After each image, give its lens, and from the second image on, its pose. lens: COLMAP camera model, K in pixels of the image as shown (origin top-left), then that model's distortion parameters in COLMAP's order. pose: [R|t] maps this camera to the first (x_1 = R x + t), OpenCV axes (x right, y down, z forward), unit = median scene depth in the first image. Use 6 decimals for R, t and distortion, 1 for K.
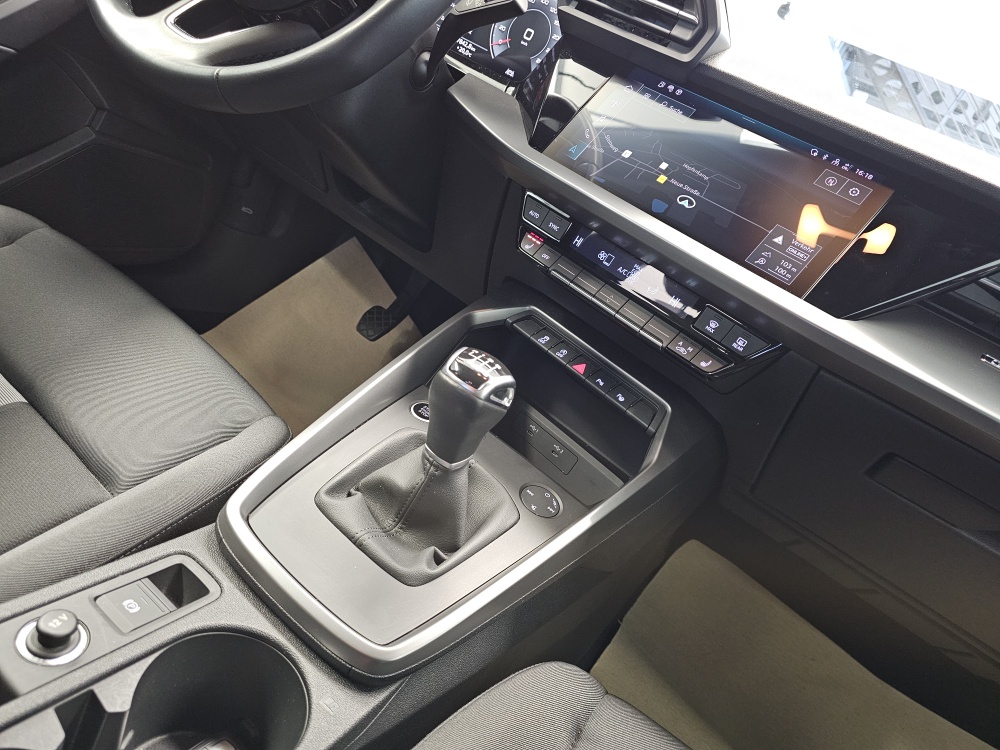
lens RADIAL K [[681.4, 0, 500.0], [0, 681.4, 375.0], [0, 0, 1]] dist [0.109656, -0.141821]
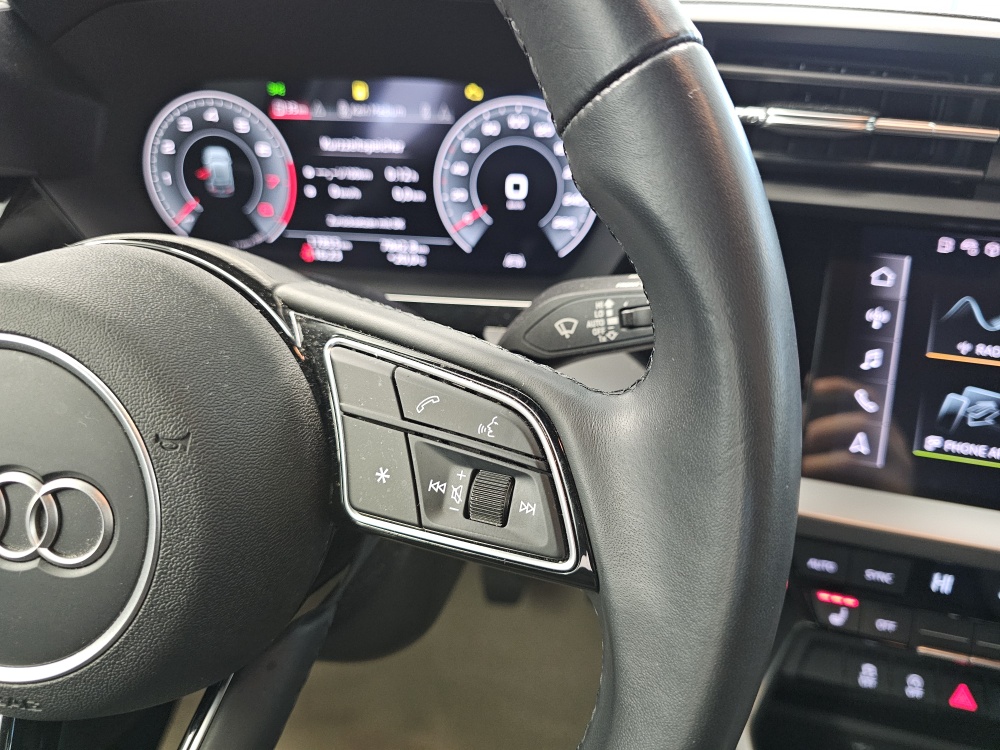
lens RADIAL K [[720.8, 0, 512.5], [0, 720.8, 373.7], [0, 0, 1]] dist [-0.020606, -0.004750]
pose [[0.824947, -0.548218, 0.137545, -0.155162], [0.516450, 0.829999, 0.210667, -0.664857], [-0.229654, -0.102754, 0.967833, 0.617336]]
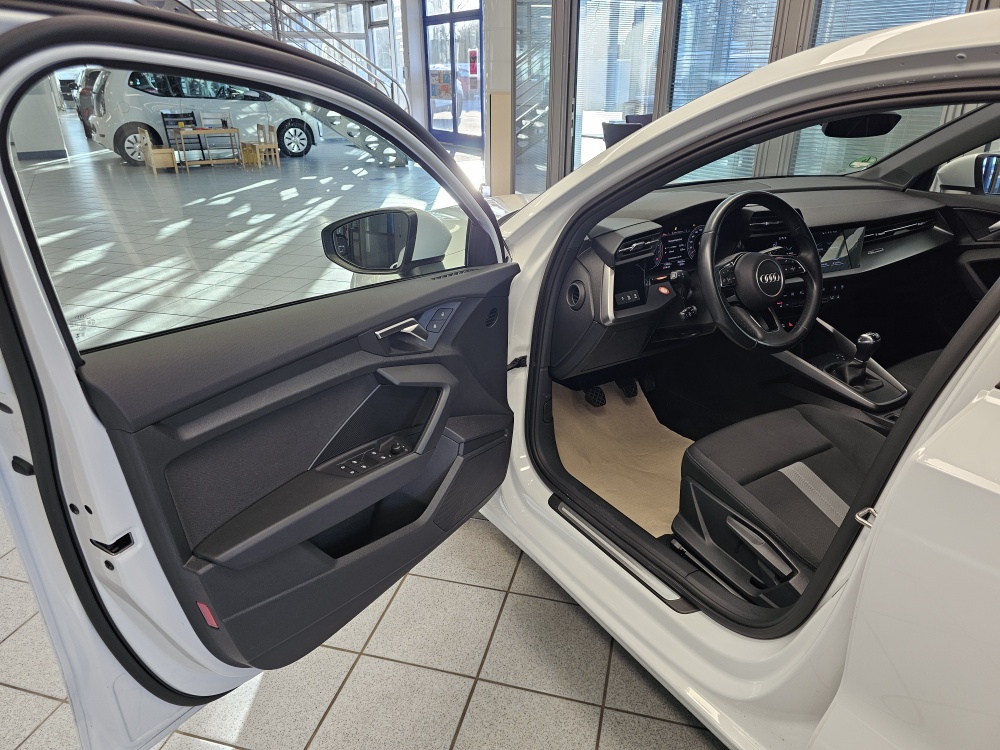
lens RADIAL K [[715.3, 0, 493.9], [0, 715.3, 381.3], [0, 0, 1]] dist [0.041112, -0.006395]
pose [[0.390542, -0.720502, 0.573021, -2.754333], [0.537602, 0.683787, 0.493375, -2.430690], [-0.747302, 0.115374, 0.654391, -0.069441]]
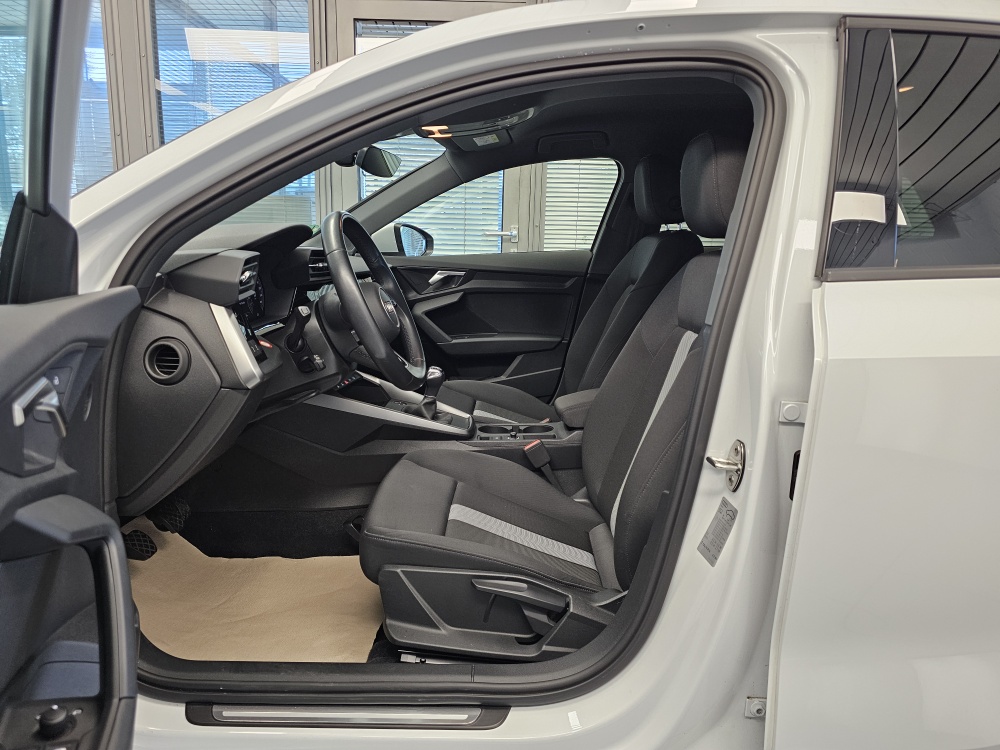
lens RADIAL K [[687.1, 0, 501.2], [0, 687.1, 368.1], [0, 0, 1]] dist [0.047698, -0.052314]
pose [[-0.492164, -0.558267, 0.667916, -2.279890], [0.114891, 0.718907, 0.685546, -2.135555], [-0.862887, 0.414138, -0.289680, 1.430799]]
